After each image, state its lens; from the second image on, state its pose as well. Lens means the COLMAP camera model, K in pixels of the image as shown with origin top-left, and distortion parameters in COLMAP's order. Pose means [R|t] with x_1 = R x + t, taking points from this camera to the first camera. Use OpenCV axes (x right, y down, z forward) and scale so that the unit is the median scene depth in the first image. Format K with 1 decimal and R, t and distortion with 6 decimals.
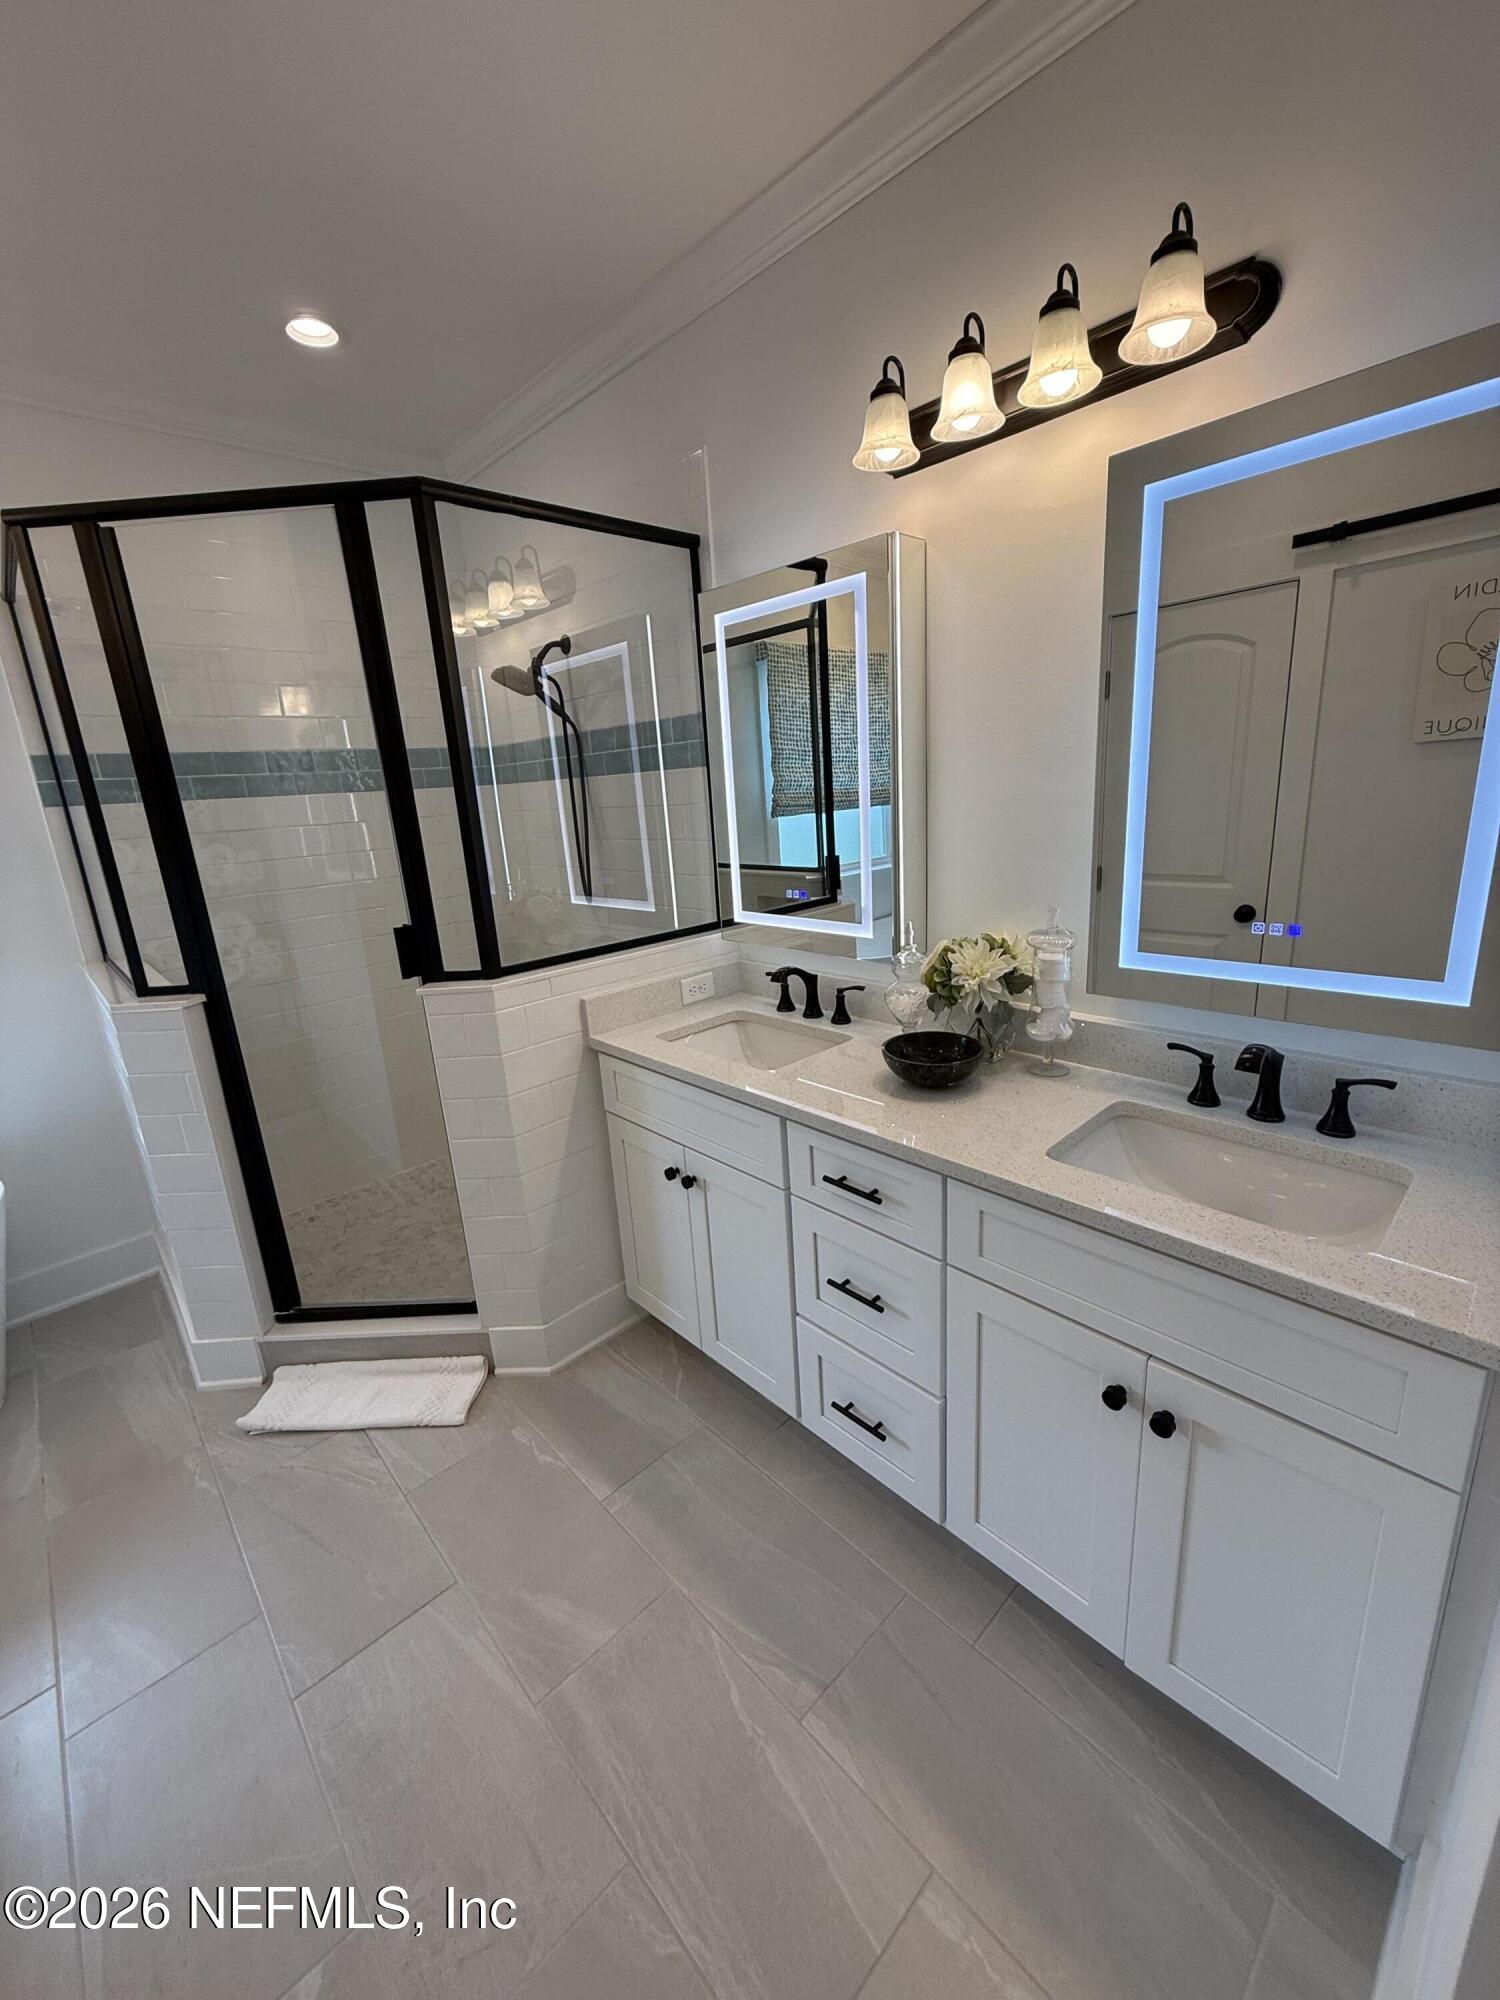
lens RADIAL K [[798.3, 0, 753.8], [0, 798.3, 991.5], [0, 0, 1]] dist [0.000707, 0.000533]
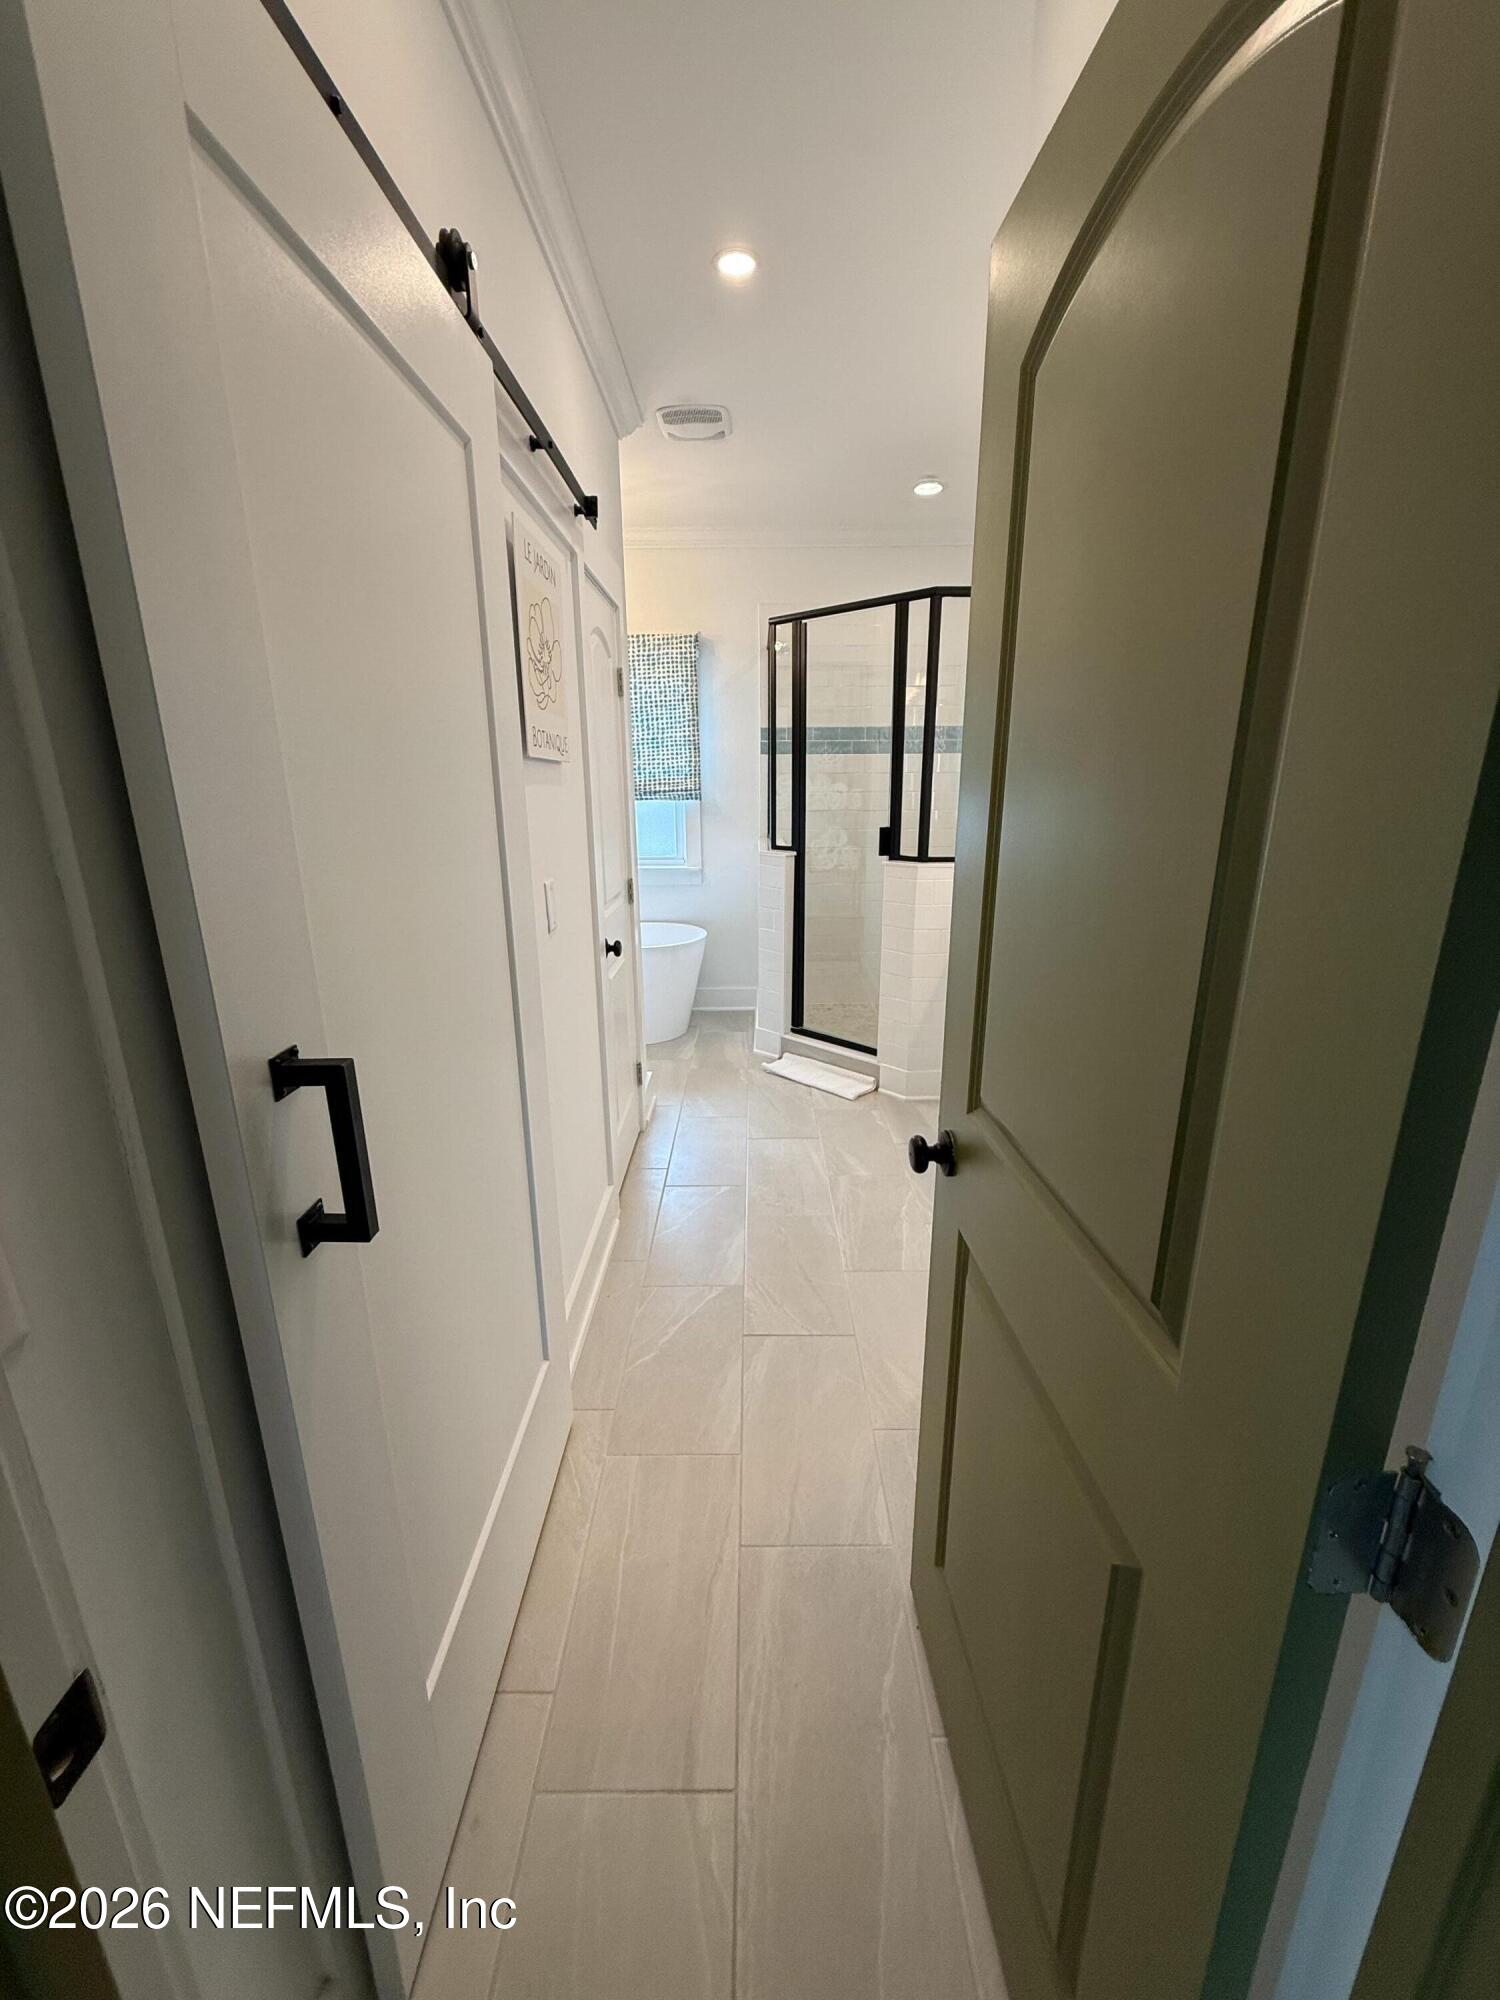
lens RADIAL K [[792.4, 0, 749.6], [0, 792.4, 996.3], [0, 0, 1]] dist [-0.001818, 0.000232]
pose [[0.727126, 0.240870, -0.642861, 0.591762], [-0.211169, 0.969500, 0.124408, 0.132587], [0.653220, 0.045292, 0.755813, -0.559051]]
